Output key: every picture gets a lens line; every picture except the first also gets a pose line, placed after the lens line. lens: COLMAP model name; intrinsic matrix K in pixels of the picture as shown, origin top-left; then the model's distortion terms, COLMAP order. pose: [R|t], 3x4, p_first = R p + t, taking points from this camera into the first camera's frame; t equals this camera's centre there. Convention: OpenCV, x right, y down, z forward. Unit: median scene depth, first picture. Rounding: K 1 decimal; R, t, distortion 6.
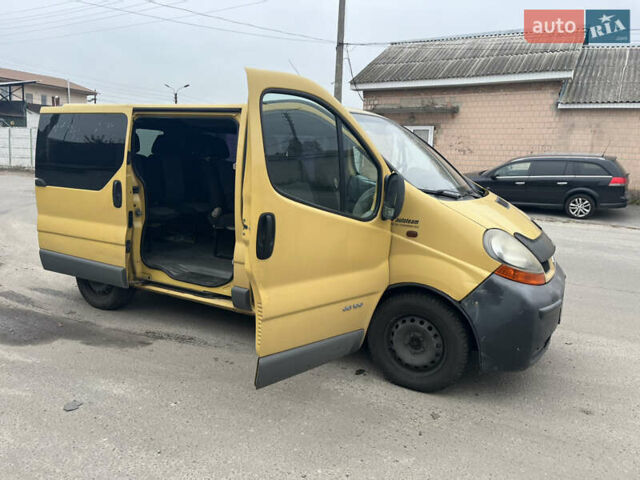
lens RADIAL K [[482.6, 0, 320.2], [0, 482.6, 237.7], [0, 0, 1]] dist [0.049310, -0.057253]
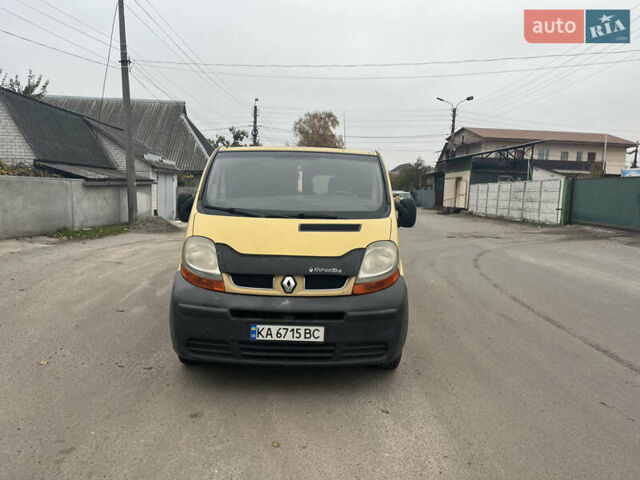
lens RADIAL K [[482.6, 0, 316.5], [0, 482.6, 240.9], [0, 0, 1]] dist [0.049310, -0.057253]
pose [[0.479595, 0.065360, -0.875053, 0.647699], [-0.157679, 0.987409, -0.012668, -0.015520], [0.863207, 0.144053, 0.483862, 0.278028]]
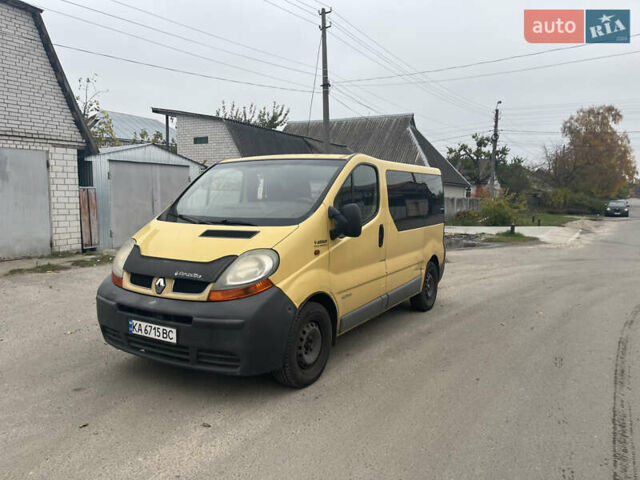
lens RADIAL K [[482.6, 0, 312.8], [0, 482.6, 241.1], [0, 0, 1]] dist [0.049310, -0.057253]
pose [[-0.044609, 0.054496, -0.997517, 0.718514], [-0.181417, 0.981467, 0.061732, -0.079737], [0.982394, 0.183720, -0.033896, 0.646697]]
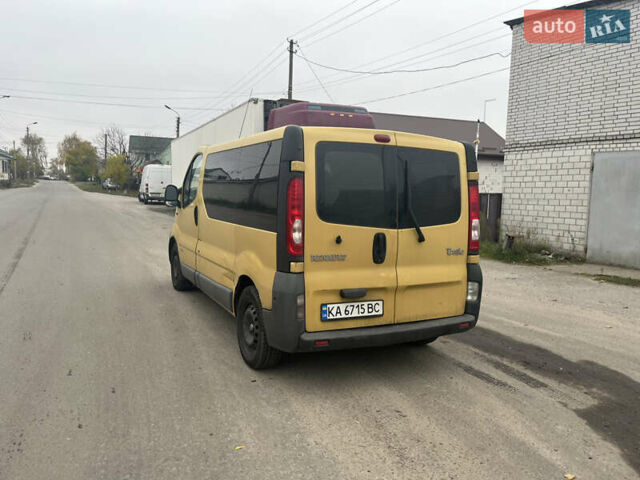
lens RADIAL K [[482.6, 0, 321.1], [0, 482.6, 236.8], [0, 0, 1]] dist [0.049310, -0.057253]
pose [[-0.822856, -0.119025, 0.555645, -0.528910], [0.033283, 0.966044, 0.256224, -0.217351], [-0.567275, 0.229329, -0.790954, 1.203719]]
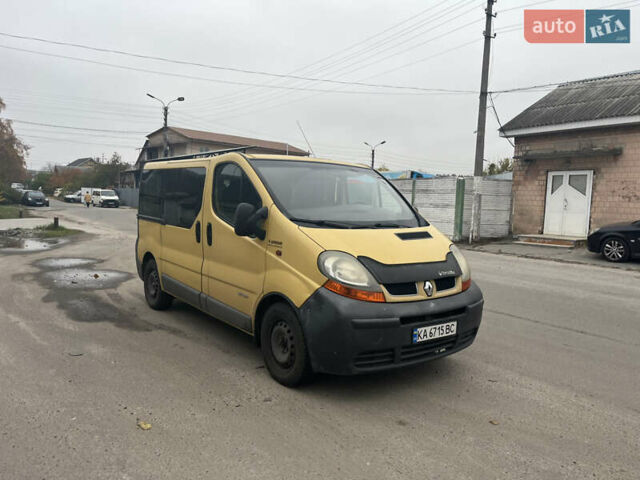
lens RADIAL K [[482.6, 0, 316.8], [0, 482.6, 242.3], [0, 0, 1]] dist [0.049310, -0.057253]
pose [[0.907510, 0.029745, -0.418975, 0.339906], [-0.069873, 0.994282, -0.080757, 0.024937], [0.414177, 0.102562, 0.904399, -0.038578]]
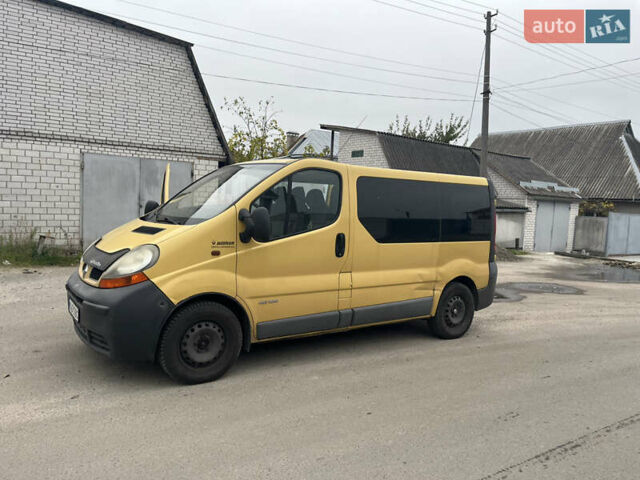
lens RADIAL K [[482.6, 0, 320.5], [0, 482.6, 238.4], [0, 0, 1]] dist [0.049310, -0.057253]
pose [[-0.447442, 0.002867, -0.894308, 0.618868], [-0.214454, 0.970474, 0.110407, -0.135073], [0.868220, 0.241189, -0.433616, 0.961196]]
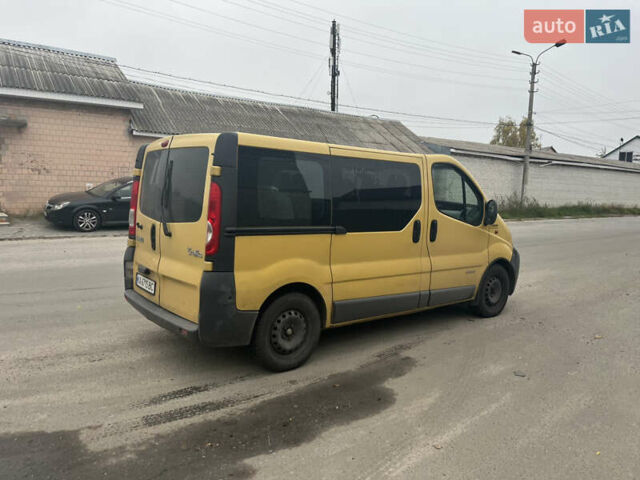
lens RADIAL K [[482.6, 0, 317.1], [0, 482.6, 242.1], [0, 0, 1]] dist [0.049310, -0.057253]
pose [[0.388778, -0.125044, 0.912806, -0.764073], [0.141580, 0.987088, 0.074919, -0.088260], [-0.910388, 0.100108, 0.401462, 0.372710]]
